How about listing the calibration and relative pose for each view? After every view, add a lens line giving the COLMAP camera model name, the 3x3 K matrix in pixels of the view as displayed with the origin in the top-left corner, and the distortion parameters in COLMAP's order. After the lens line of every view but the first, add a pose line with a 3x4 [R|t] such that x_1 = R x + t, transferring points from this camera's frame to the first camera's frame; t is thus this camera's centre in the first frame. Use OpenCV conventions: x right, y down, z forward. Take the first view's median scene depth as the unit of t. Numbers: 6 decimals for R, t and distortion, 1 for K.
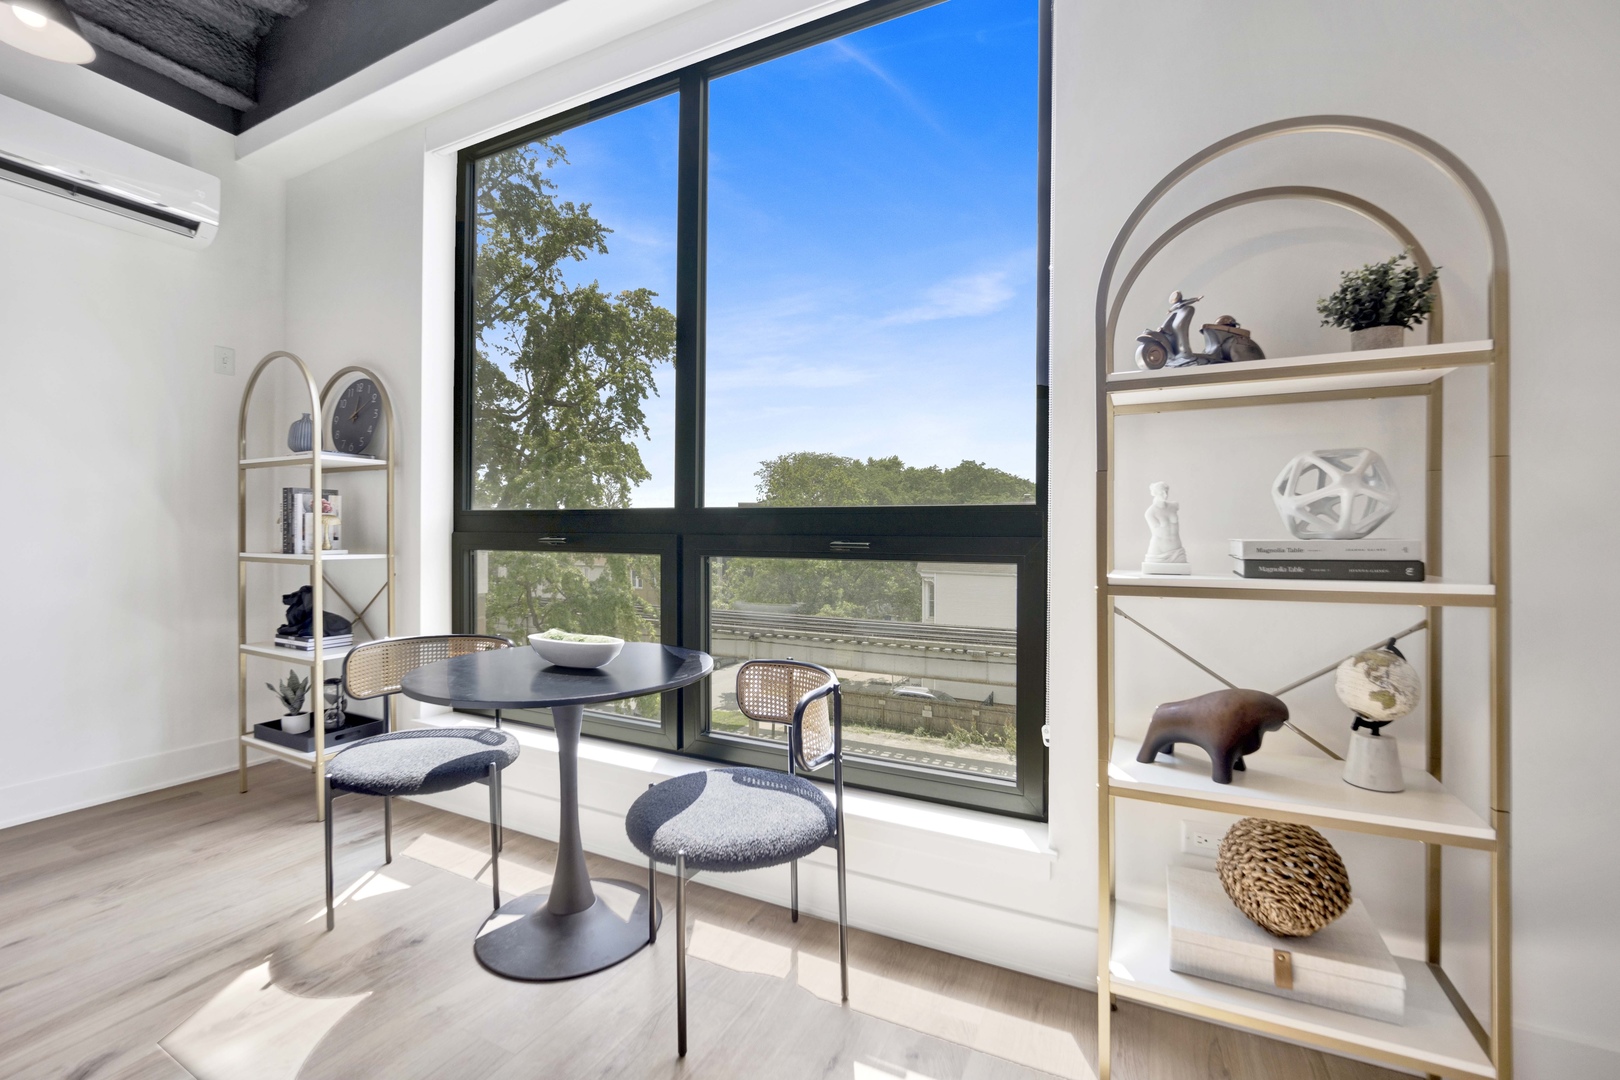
lens RADIAL K [[677.7, 0, 814.7], [0, 677.7, 533.2], [0, 0, 1]] dist [-0.015709, -0.002852]
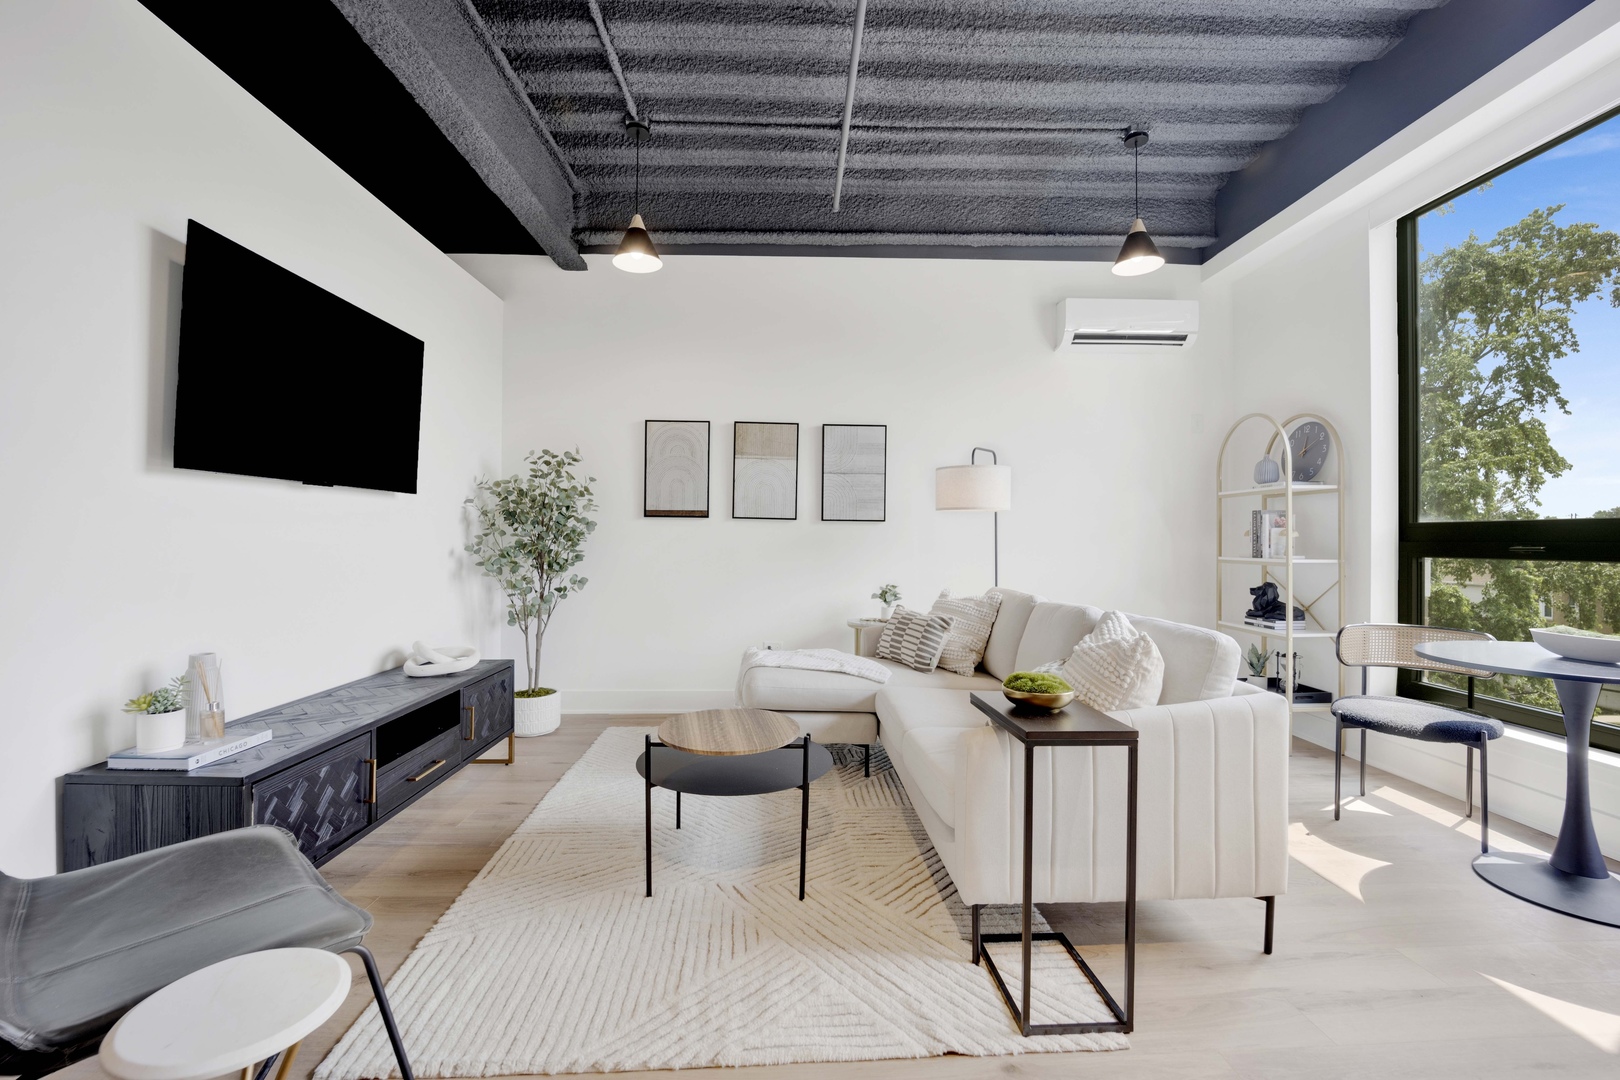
lens RADIAL K [[677.7, 0, 812.1], [0, 677.7, 539.7], [0, 0, 1]] dist [-0.015709, -0.002852]
pose [[0.466926, -0.008100, -0.884259, 0.012552], [0.002586, 0.999966, -0.007794, 0.001320], [0.884293, 0.001353, 0.466931, -0.458749]]
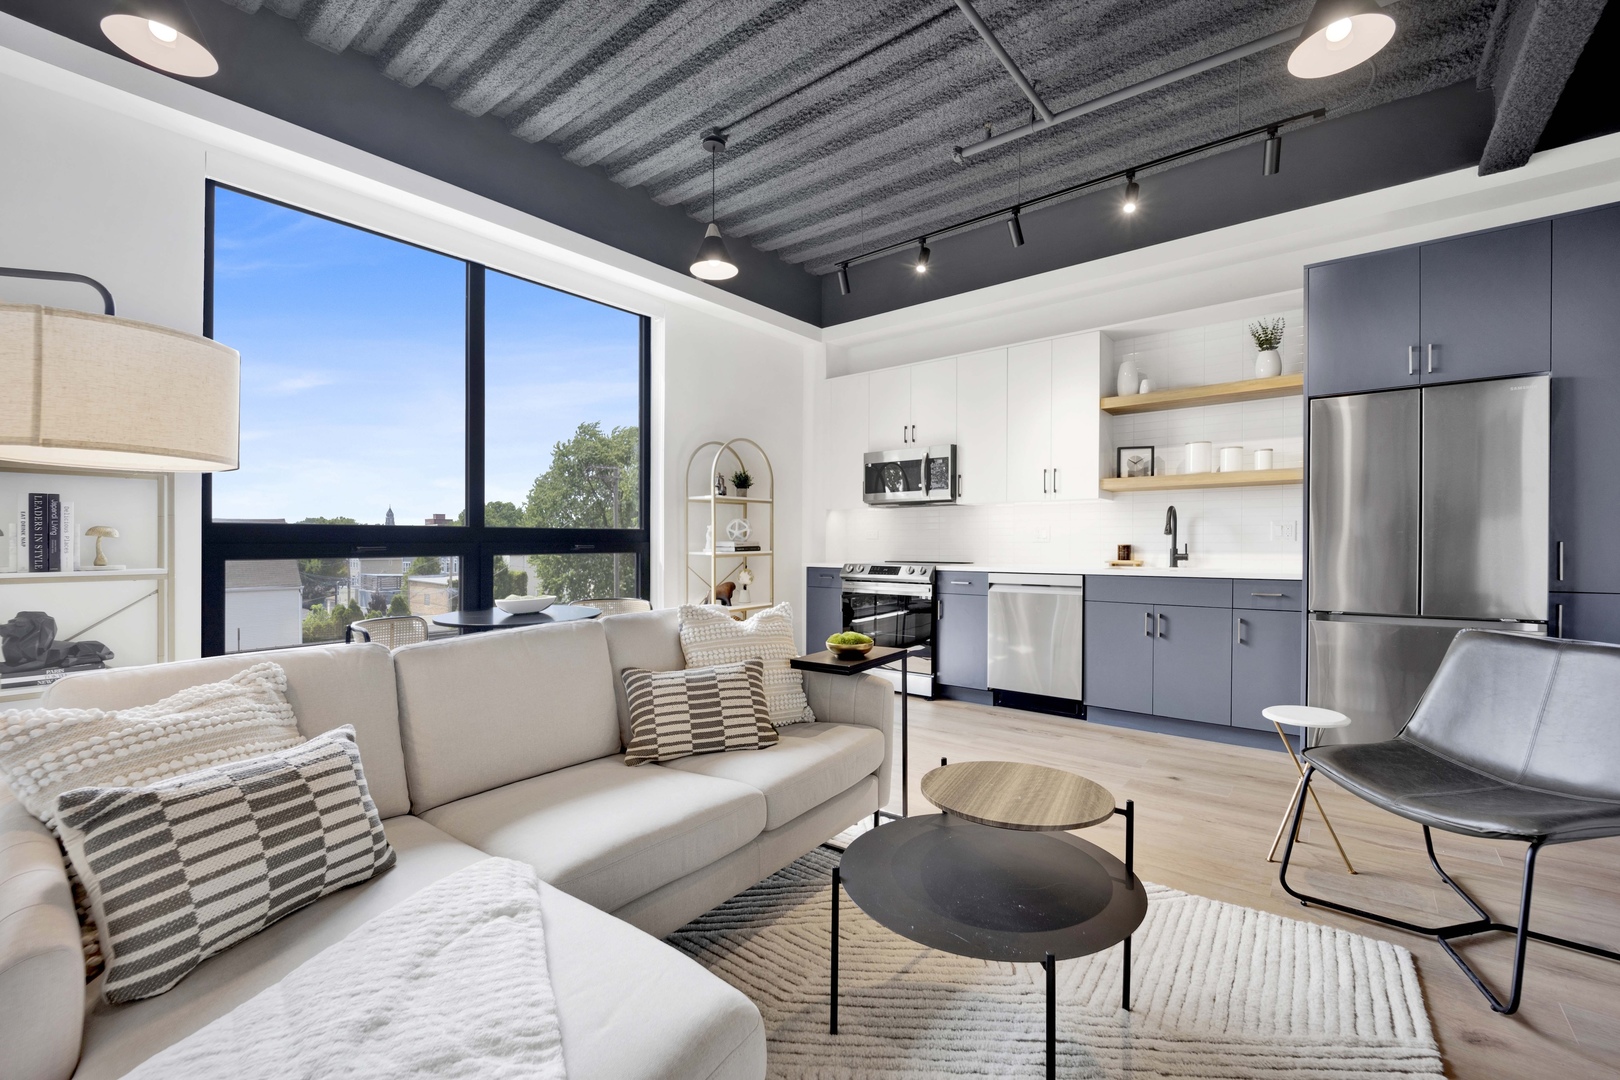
lens RADIAL K [[677.7, 0, 809.4], [0, 677.7, 554.9], [0, 0, 1]] dist [-0.015709, -0.002852]
pose [[0.228727, -0.026903, 0.973119, -1.388856], [0.004878, 0.999637, 0.026490, -0.007174], [-0.973478, -0.001312, 0.228775, -0.141529]]
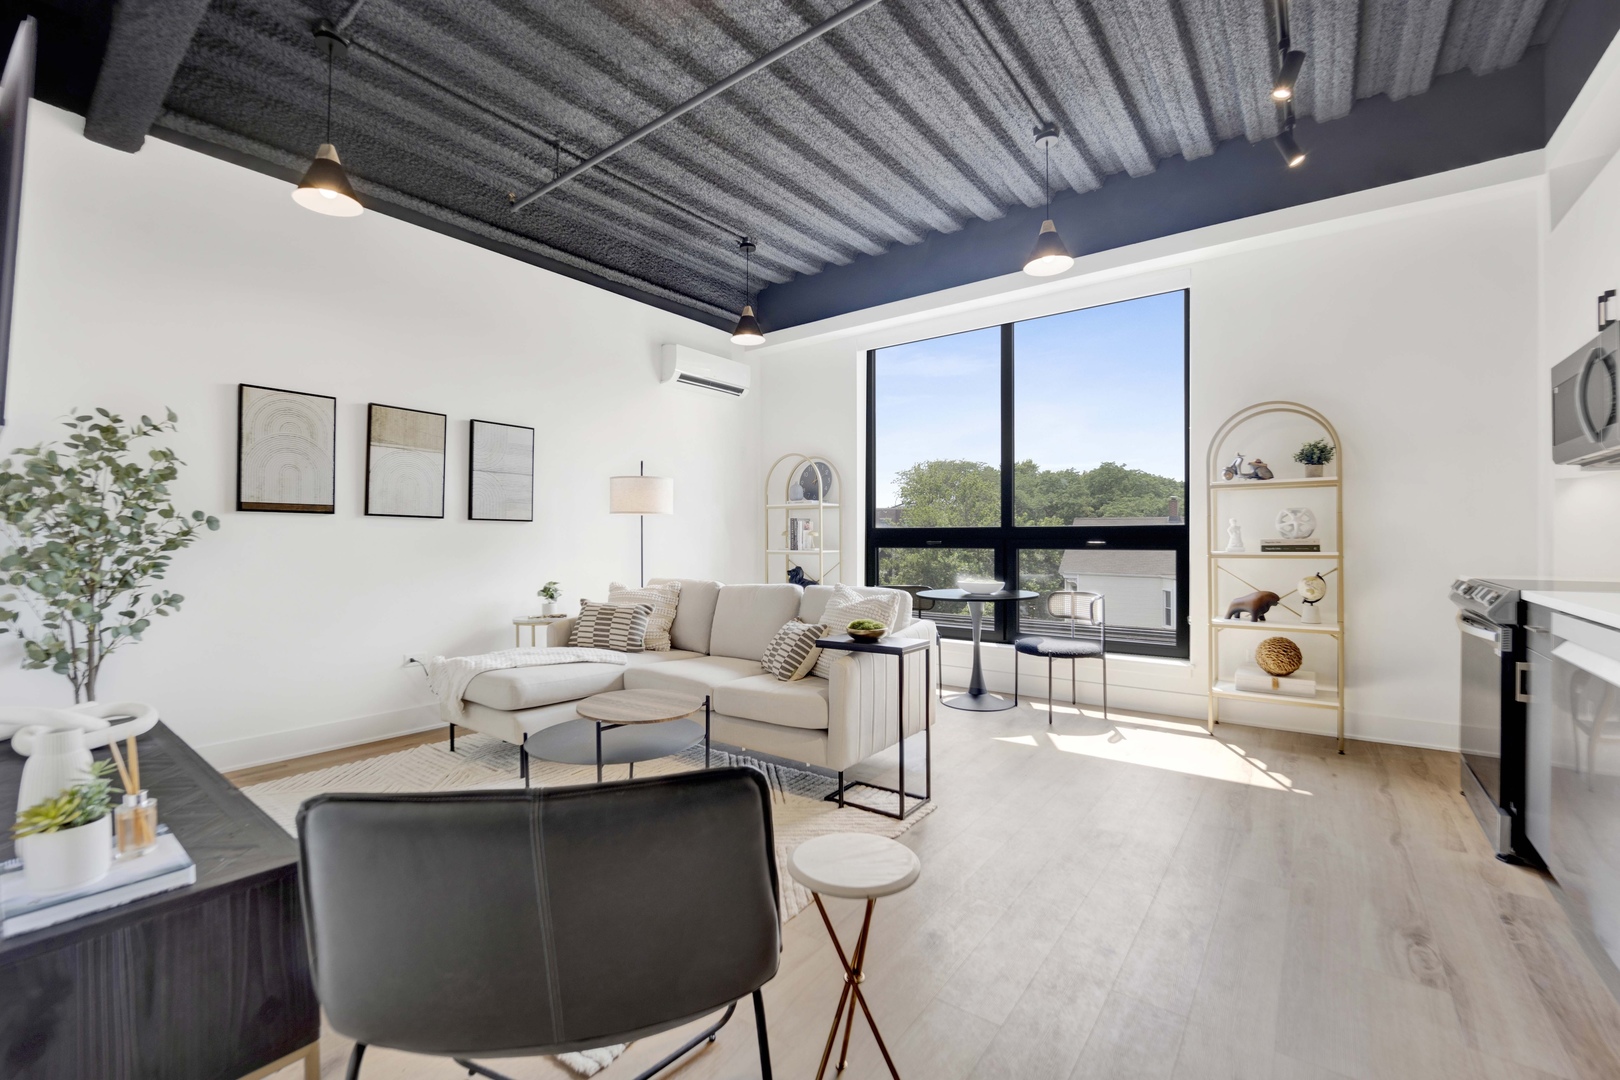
lens RADIAL K [[677.7, 0, 810.7], [0, 677.7, 541.7], [0, 0, 1]] dist [-0.015709, -0.002852]
pose [[0.982438, -0.008958, -0.186372, -0.345136], [0.009984, 0.999940, 0.004565, -0.005290], [0.186320, -0.006346, 0.982469, -1.039102]]
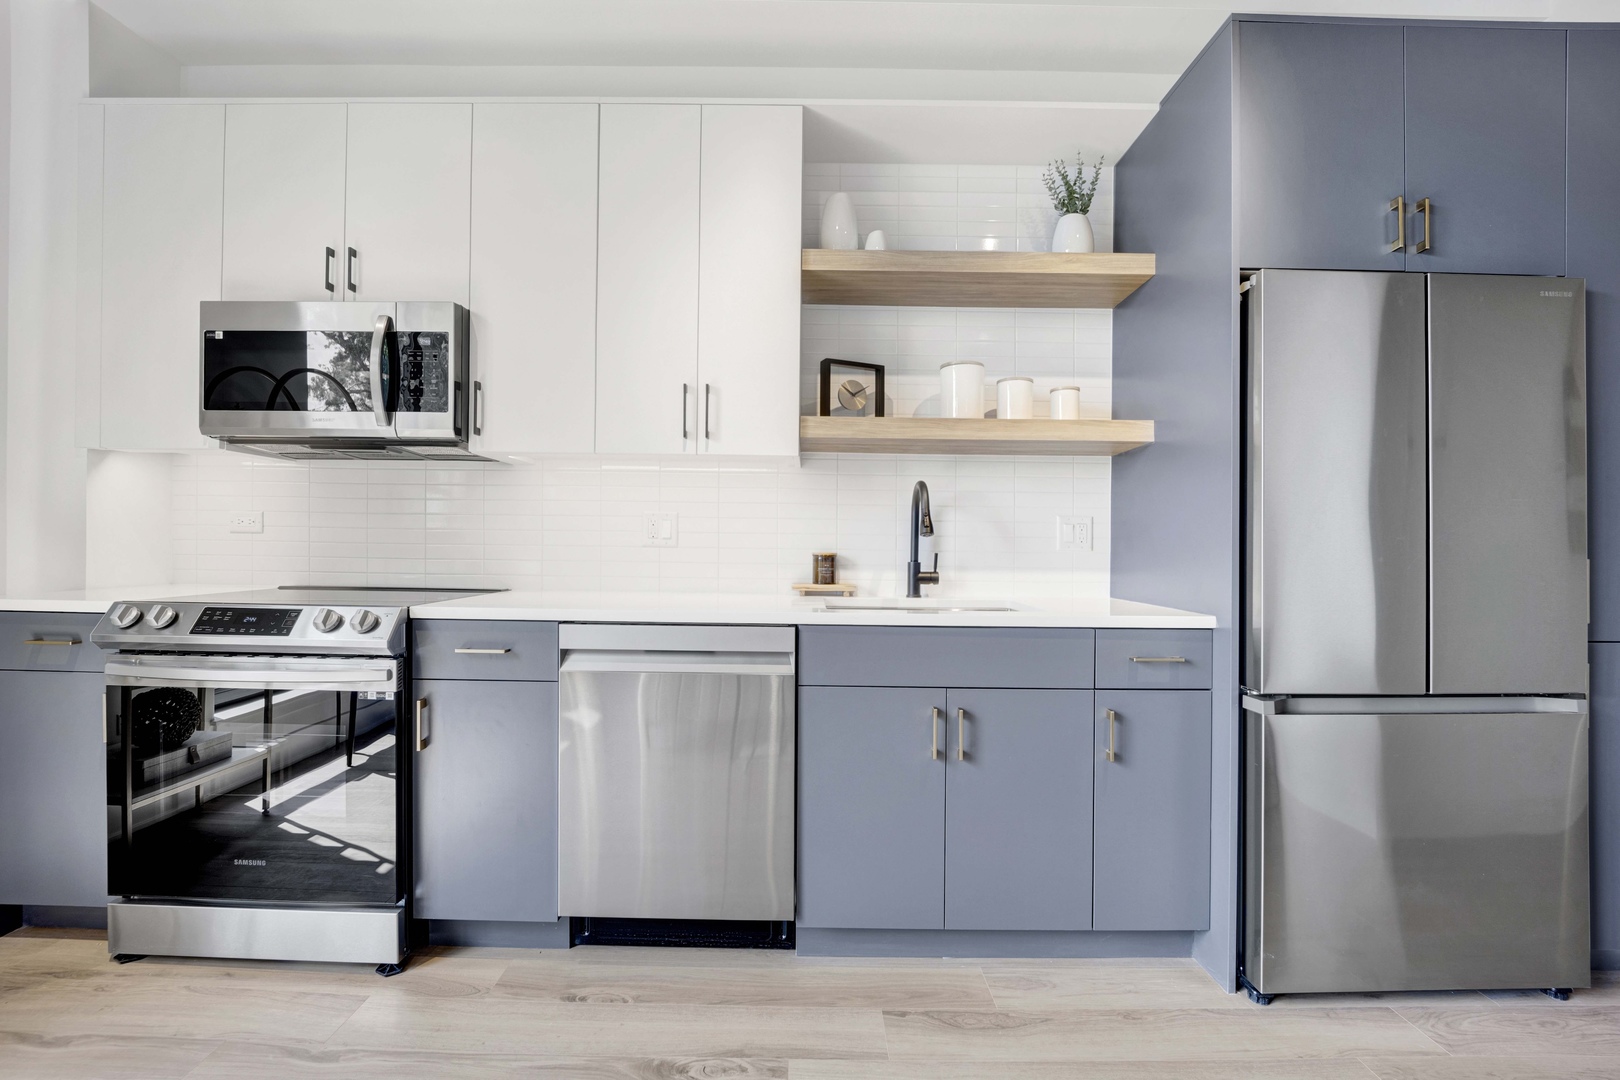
lens RADIAL K [[677.7, 0, 805.2], [0, 677.7, 553.6], [0, 0, 1]] dist [-0.015709, -0.002852]
pose [[-0.440048, -0.018727, 0.897779, -0.367406], [-0.014496, 0.999800, 0.013750, 0.003349], [-0.897857, -0.006963, -0.440232, -0.116273]]
